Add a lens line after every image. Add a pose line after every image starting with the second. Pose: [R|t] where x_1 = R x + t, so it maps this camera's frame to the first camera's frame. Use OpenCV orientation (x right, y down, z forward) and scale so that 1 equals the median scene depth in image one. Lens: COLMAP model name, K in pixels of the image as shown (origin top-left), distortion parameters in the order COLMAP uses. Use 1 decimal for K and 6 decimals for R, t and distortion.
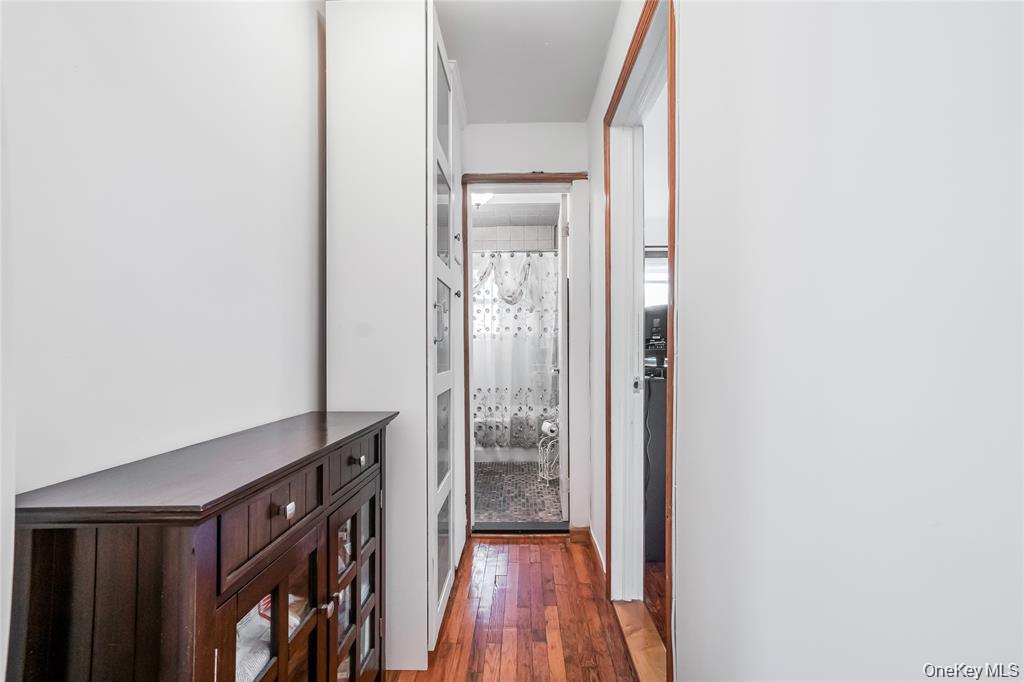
lens RADIAL K [[455.7, 0, 513.1], [0, 455.7, 338.3], [0, 0, 1]] dist [-0.030607, 0.005704]
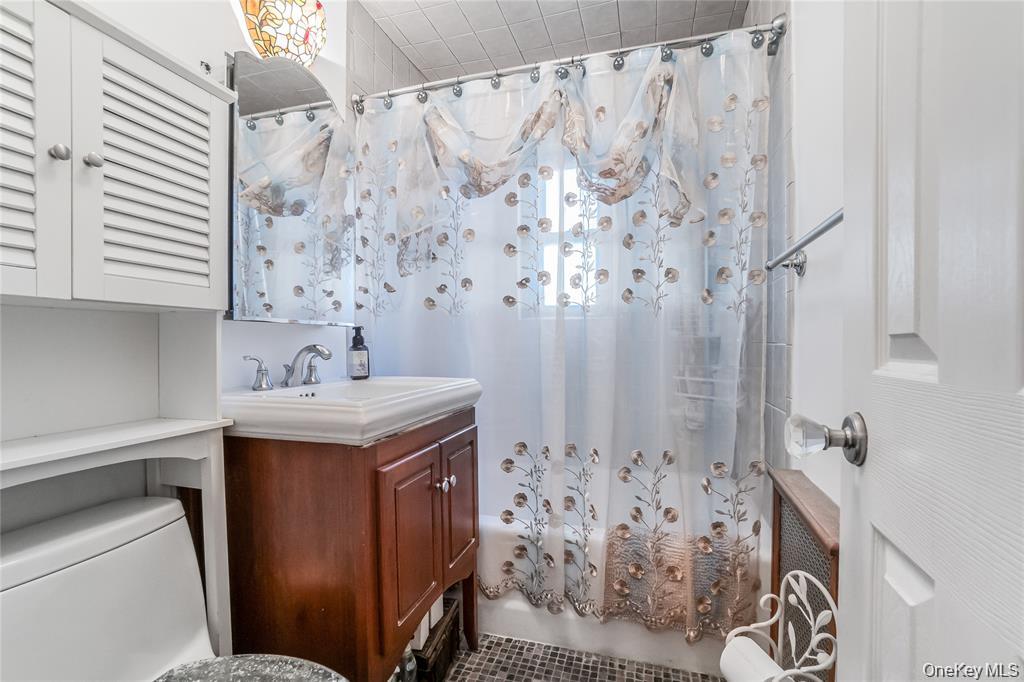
lens RADIAL K [[455.7, 0, 511.0], [0, 455.7, 350.2], [0, 0, 1]] dist [-0.030607, 0.005704]
pose [[0.958888, 0.011903, -0.283536, 0.019443], [-0.003927, 0.999581, 0.028681, 0.025978], [0.283759, -0.026389, 0.958533, 0.654599]]
